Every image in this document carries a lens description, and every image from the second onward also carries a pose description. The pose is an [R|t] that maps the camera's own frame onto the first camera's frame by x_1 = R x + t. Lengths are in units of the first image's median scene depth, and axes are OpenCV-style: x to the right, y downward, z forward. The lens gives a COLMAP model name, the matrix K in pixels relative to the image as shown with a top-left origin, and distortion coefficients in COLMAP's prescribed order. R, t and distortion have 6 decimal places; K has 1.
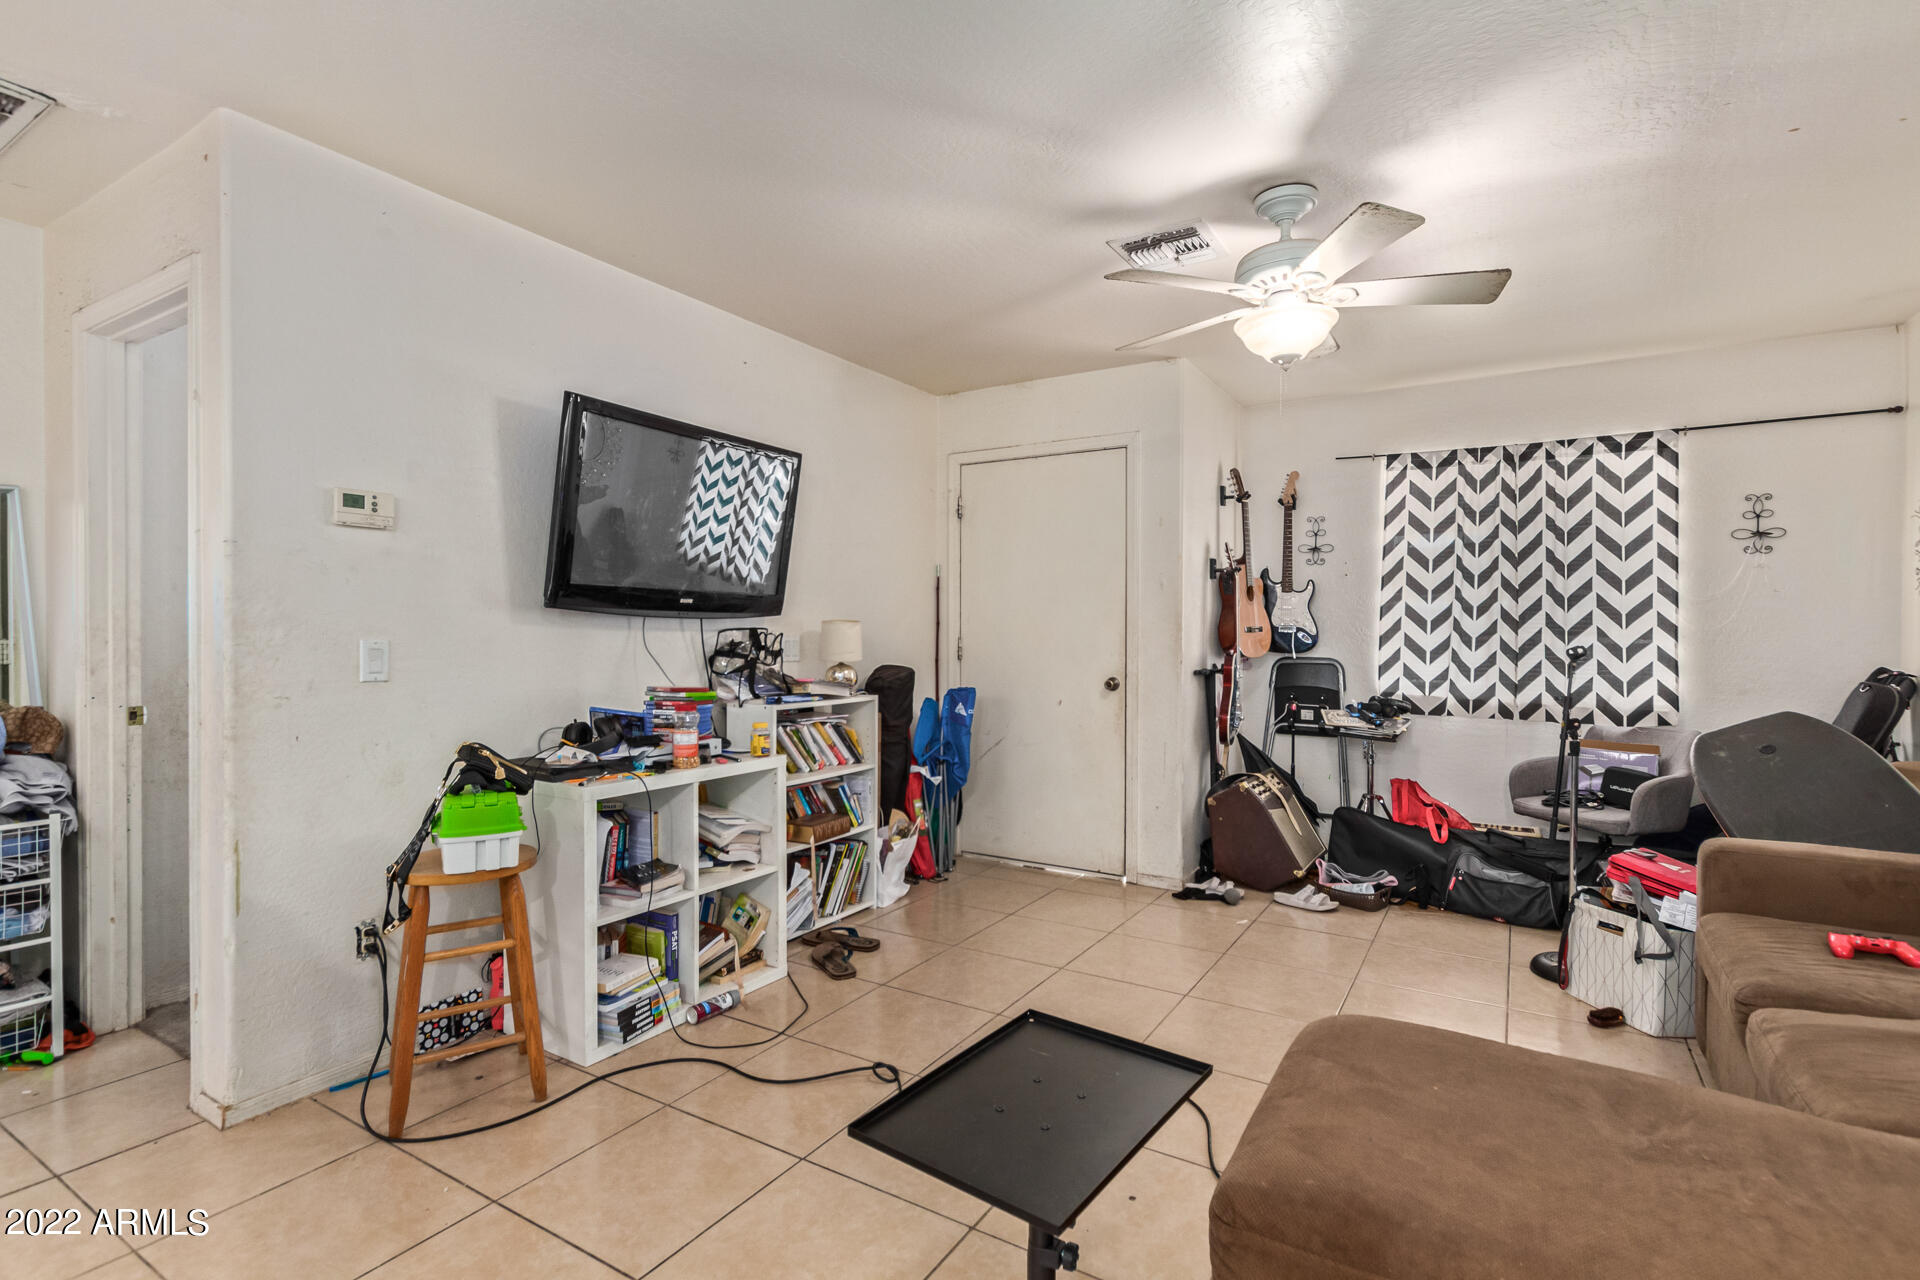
lens RADIAL K [[893.7, 0, 968.9], [0, 893.7, 635.9], [0, 0, 1]] dist [-0.002401, -0.000668]
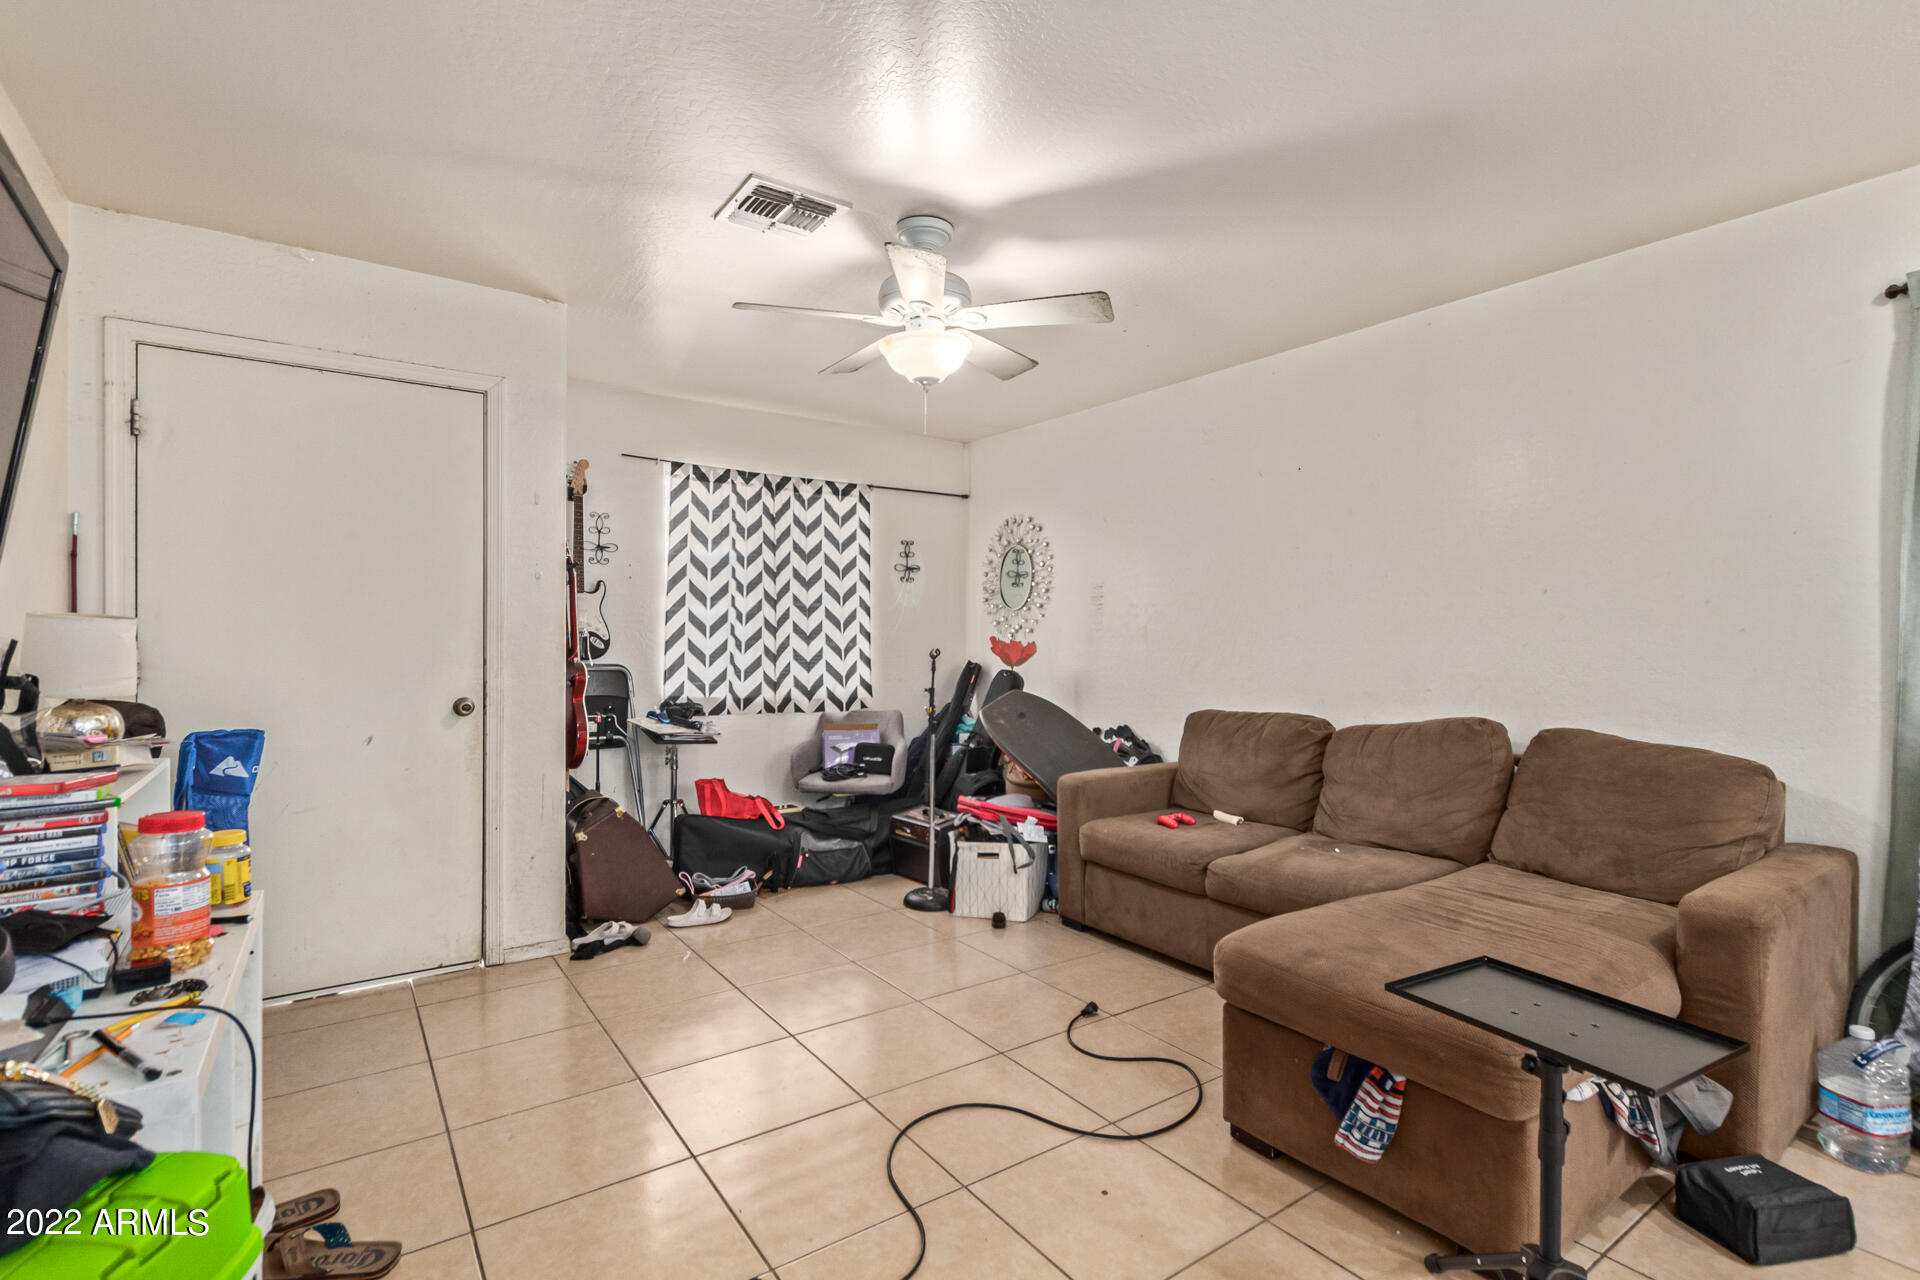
lens RADIAL K [[893.7, 0, 968.9], [0, 893.7, 635.9], [0, 0, 1]] dist [-0.002401, -0.000668]
pose [[0.390714, 0.001588, 0.920511, -0.360337], [0.000827, 0.999998, -0.002076, -0.003389], [-0.920512, 0.001572, 0.390711, 0.324185]]
